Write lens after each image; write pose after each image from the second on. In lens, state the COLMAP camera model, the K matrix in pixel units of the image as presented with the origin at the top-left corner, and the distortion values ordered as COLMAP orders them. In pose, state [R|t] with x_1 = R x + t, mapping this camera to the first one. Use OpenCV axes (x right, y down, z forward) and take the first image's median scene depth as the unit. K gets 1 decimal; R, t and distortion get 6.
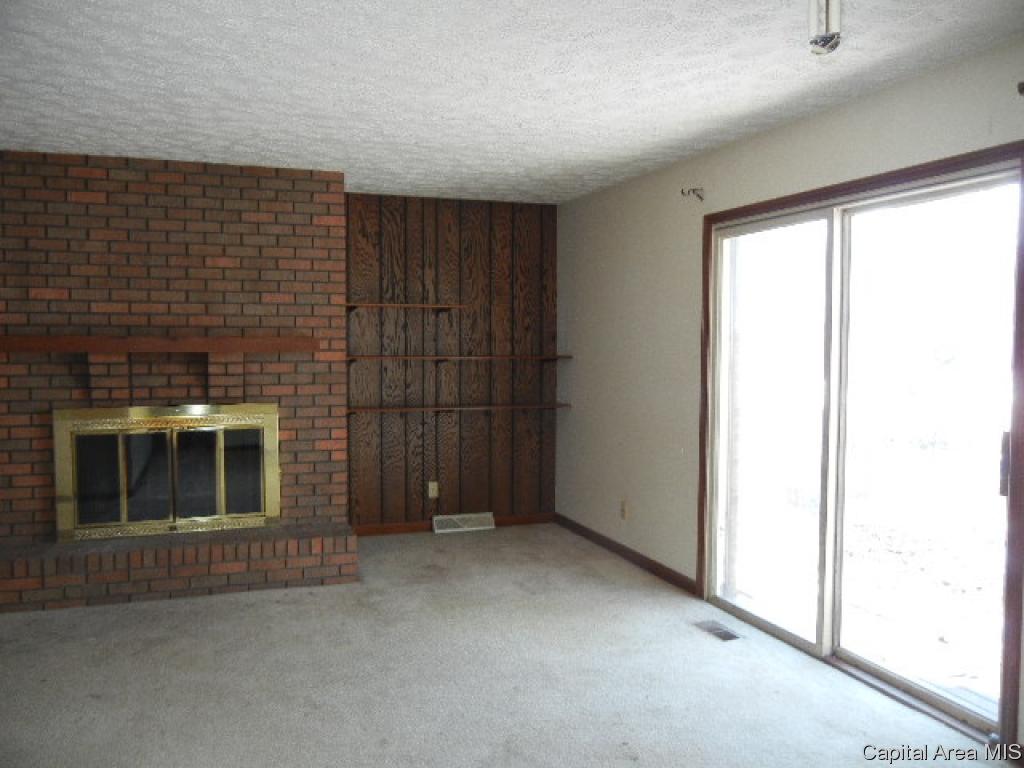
lens RADIAL K [[878.8, 0, 506.6], [0, 878.8, 384.2], [0, 0, 1]] dist [0.005838, 0.013370]
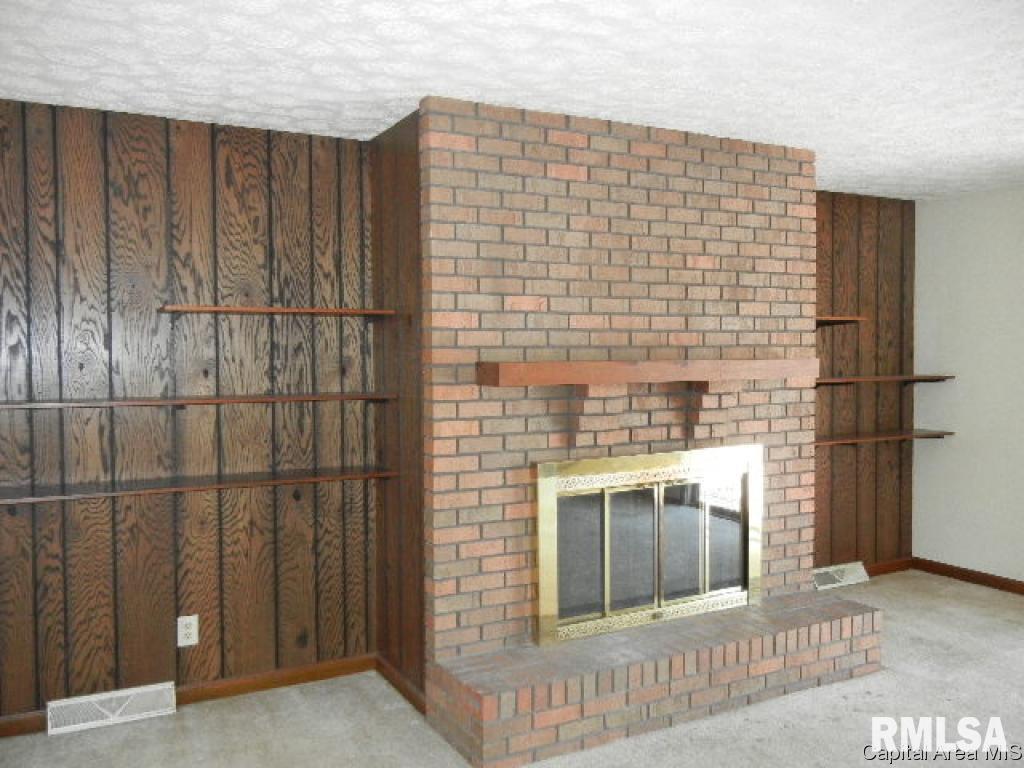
lens RADIAL K [[878.8, 0, 515.2], [0, 878.8, 384.1], [0, 0, 1]] dist [0.005838, 0.013370]
pose [[0.985187, -0.016118, 0.170725, -0.630039], [0.018606, 0.999743, -0.012978, -0.026139], [-0.170472, 0.015963, 0.985233, 0.280715]]
